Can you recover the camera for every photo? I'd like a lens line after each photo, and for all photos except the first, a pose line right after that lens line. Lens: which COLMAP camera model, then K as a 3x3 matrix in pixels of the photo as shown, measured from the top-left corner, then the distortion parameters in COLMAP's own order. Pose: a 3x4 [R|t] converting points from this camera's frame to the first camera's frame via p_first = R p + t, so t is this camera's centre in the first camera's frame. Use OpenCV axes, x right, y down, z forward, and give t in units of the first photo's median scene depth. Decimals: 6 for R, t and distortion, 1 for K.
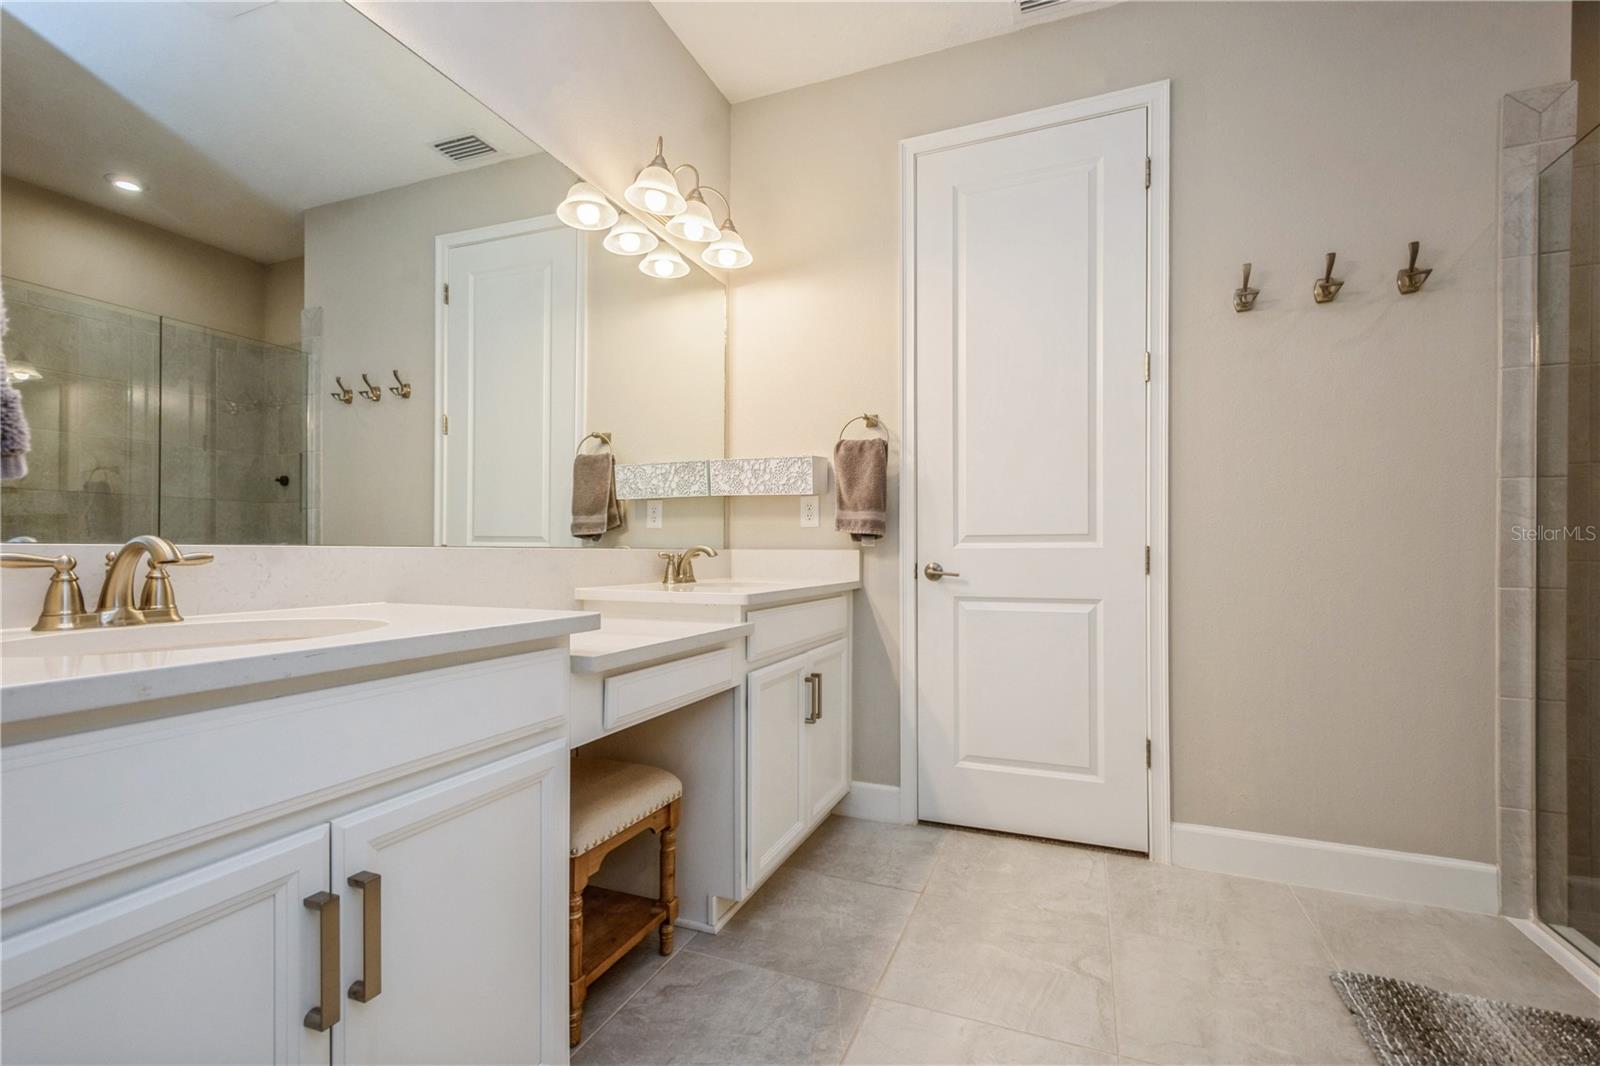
lens RADIAL K [[701.4, 0, 815.7], [0, 701.4, 542.7], [0, 0, 1]] dist [0.011885, -0.000529]
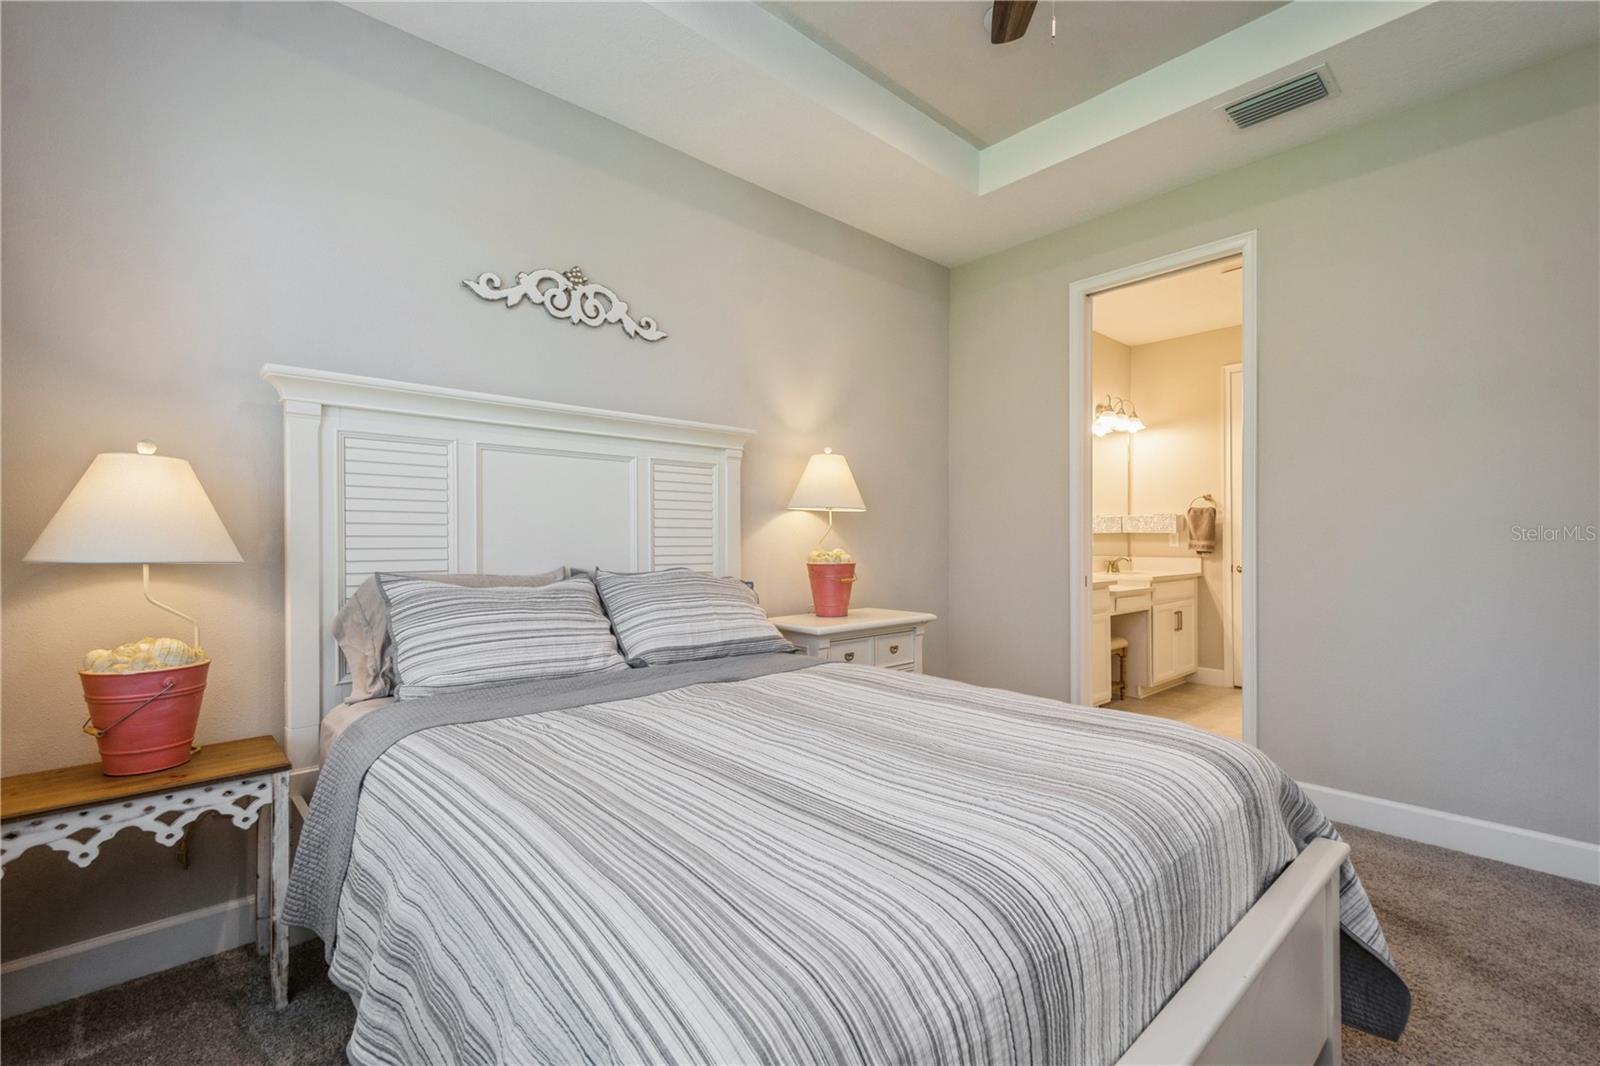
lens RADIAL K [[699.7, 0, 800.0], [0, 699.7, 533.0], [0, 0, 1]] dist [0.022217, -0.000111]
pose [[0.891610, -0.004742, -0.452780, -0.056307], [0.008392, 0.999946, 0.006052, -0.091955], [0.452727, -0.009196, 0.891602, -1.506754]]
